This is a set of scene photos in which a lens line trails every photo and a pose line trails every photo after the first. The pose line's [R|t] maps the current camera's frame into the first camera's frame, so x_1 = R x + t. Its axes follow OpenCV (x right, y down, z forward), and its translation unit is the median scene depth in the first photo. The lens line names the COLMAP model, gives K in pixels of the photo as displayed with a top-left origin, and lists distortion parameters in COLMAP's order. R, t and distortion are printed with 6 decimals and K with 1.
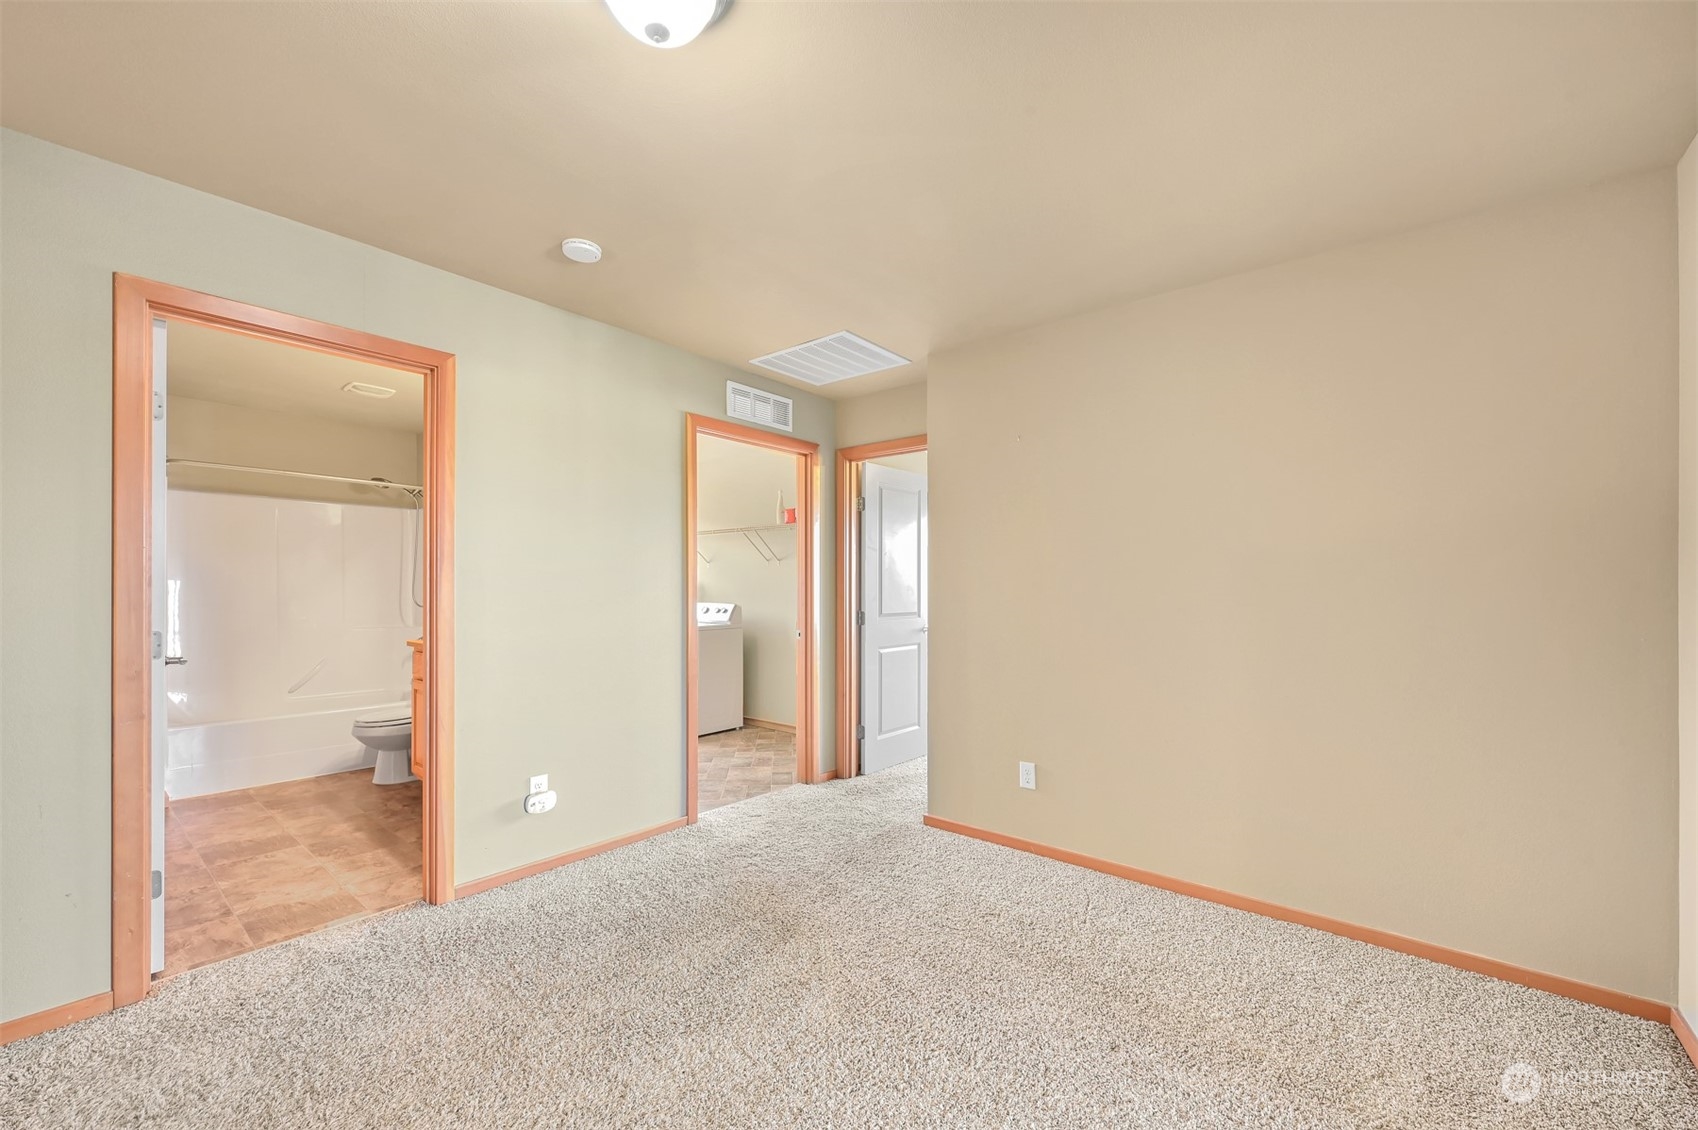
lens RADIAL K [[683.3, 0, 847.9], [0, 683.3, 579.3], [0, 0, 1]] dist [-0.002598, 0.000869]
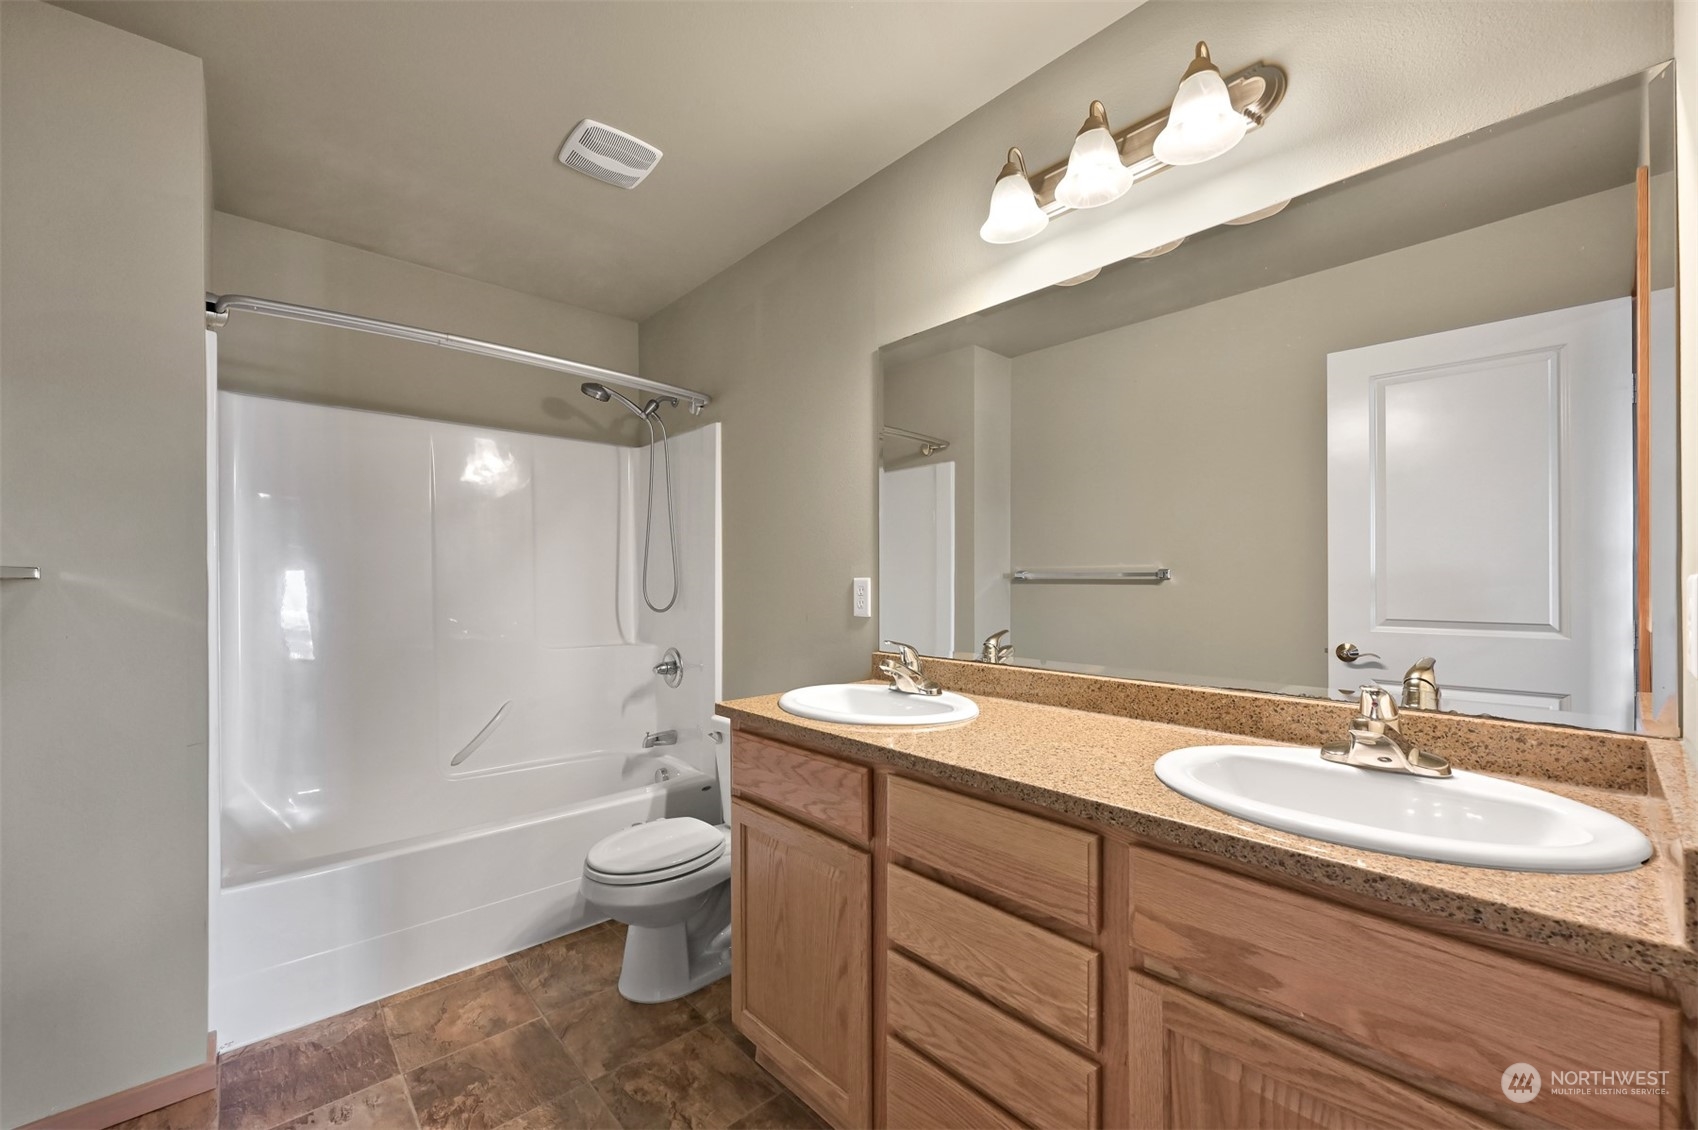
lens RADIAL K [[683.3, 0, 855.6], [0, 683.3, 571.5], [0, 0, 1]] dist [-0.002598, 0.000869]
pose [[0.991173, -0.003870, -0.132515, -0.459978], [0.004882, 0.999961, 0.007314, 0.002474], [0.132482, -0.007896, 0.991154, 0.541835]]
